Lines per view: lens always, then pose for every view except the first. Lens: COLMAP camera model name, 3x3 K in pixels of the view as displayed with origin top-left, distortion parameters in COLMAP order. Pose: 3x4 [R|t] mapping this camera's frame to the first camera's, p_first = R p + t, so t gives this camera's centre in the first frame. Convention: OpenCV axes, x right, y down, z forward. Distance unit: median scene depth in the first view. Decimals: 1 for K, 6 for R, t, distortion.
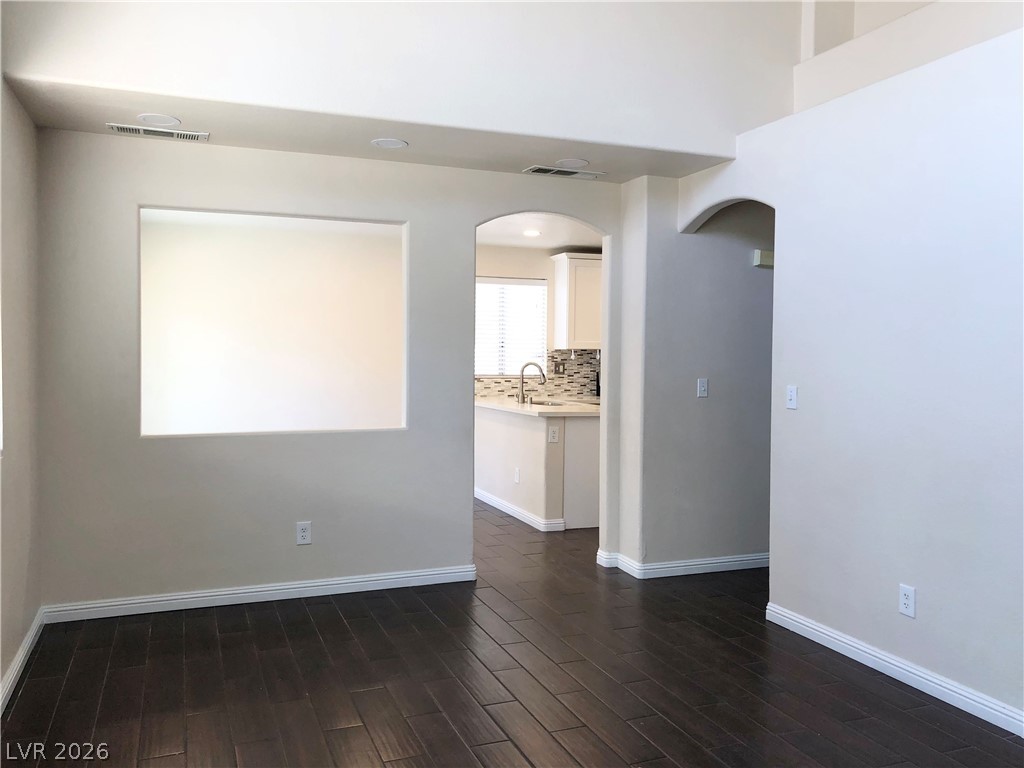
lens RADIAL K [[848.9, 0, 510.0], [0, 848.9, 368.6], [0, 0, 1]] dist [0.063739, -0.090910]
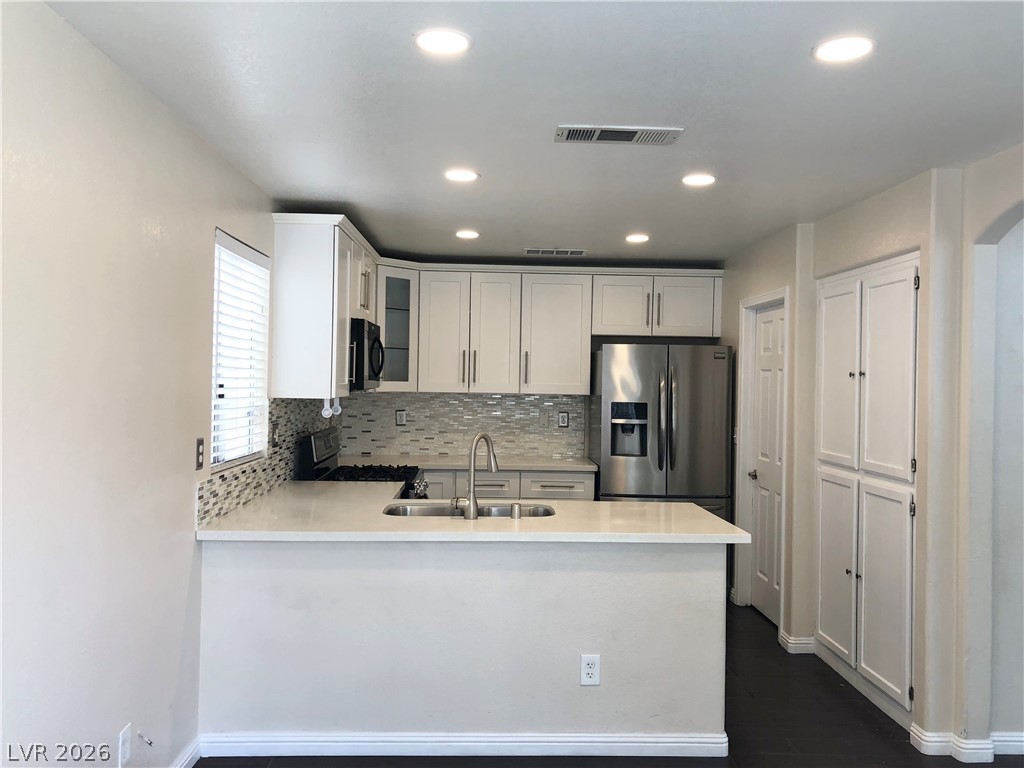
lens RADIAL K [[848.9, 0, 510.0], [0, 848.9, 368.6], [0, 0, 1]] dist [0.063739, -0.090910]
pose [[0.354028, 0.006391, 0.935213, -0.370975], [0.004404, 0.999954, -0.008501, -0.035165], [-0.935224, 0.007128, 0.353984, 0.688522]]
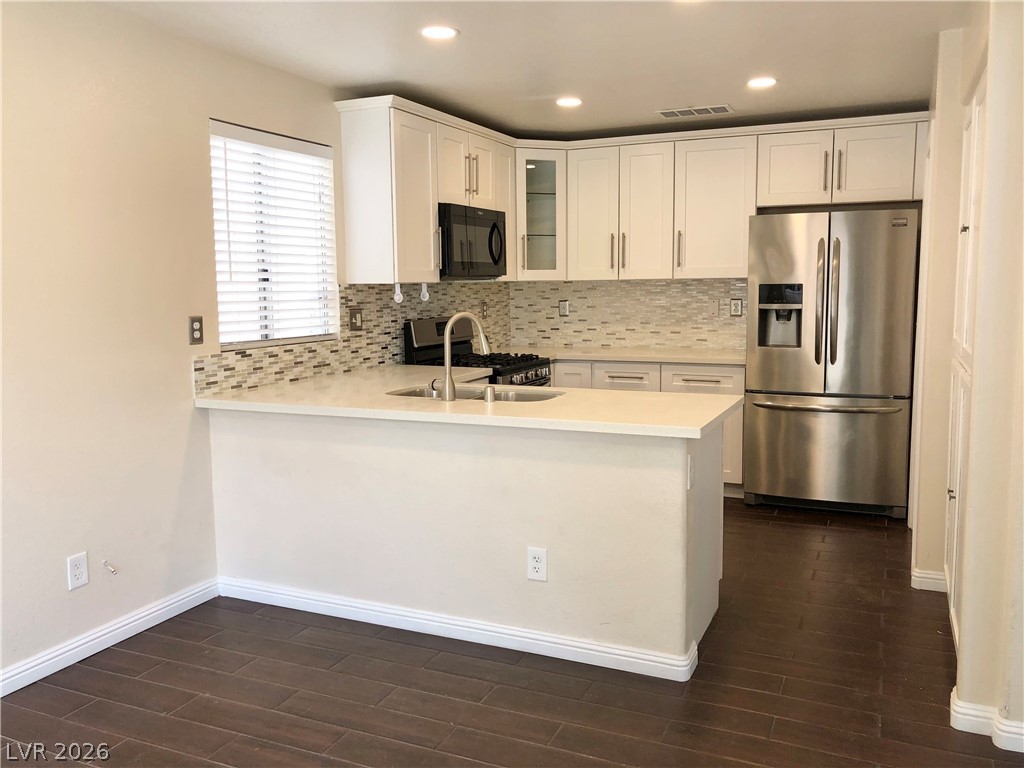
lens RADIAL K [[848.9, 0, 510.0], [0, 848.9, 368.6], [0, 0, 1]] dist [0.063739, -0.090910]
pose [[0.735531, -0.085568, 0.672065, -0.233456], [0.030590, 0.995175, 0.093227, -0.016491], [-0.676800, -0.048013, 0.734600, 0.540385]]
